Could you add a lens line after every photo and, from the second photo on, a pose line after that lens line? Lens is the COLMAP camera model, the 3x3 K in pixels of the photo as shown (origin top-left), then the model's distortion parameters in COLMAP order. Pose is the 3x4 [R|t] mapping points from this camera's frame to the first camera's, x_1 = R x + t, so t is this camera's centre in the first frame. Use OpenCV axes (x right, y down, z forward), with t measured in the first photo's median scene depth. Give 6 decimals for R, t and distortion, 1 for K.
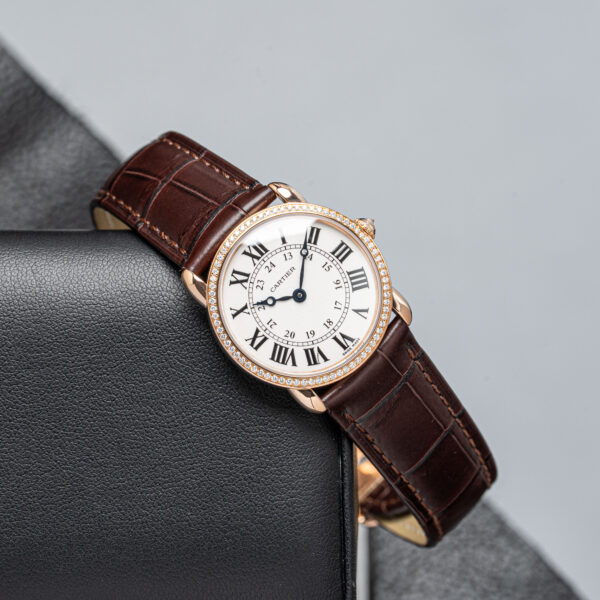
lens RADIAL K [[4389.4, 0, 300.9], [0, 4389.4, 299.9], [0, 0, 1]] dist [1.880869, 0.000000]
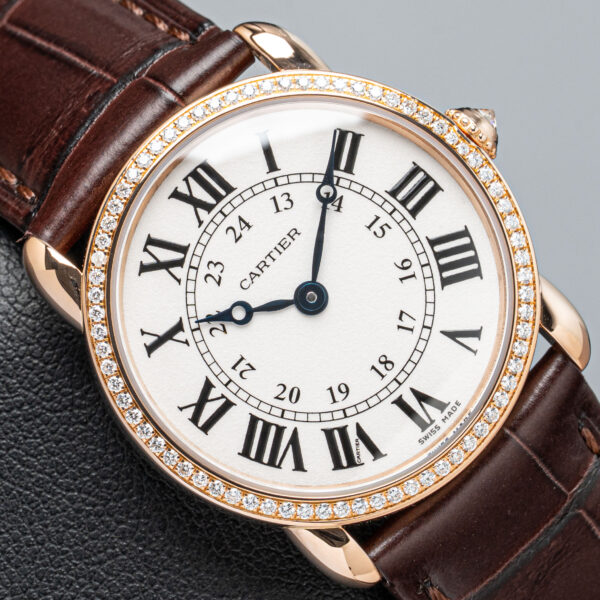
lens RADIAL K [[4389.4, 0, 301.5], [0, 4389.4, 305.7], [0, 0, 1]] dist [1.880869, 0.000000]
pose [[0.998626, -0.009923, -0.051464, 0.019766], [0.009008, 0.999798, -0.017990, 0.007056], [0.051632, 0.017501, 0.998513, 0.591856]]
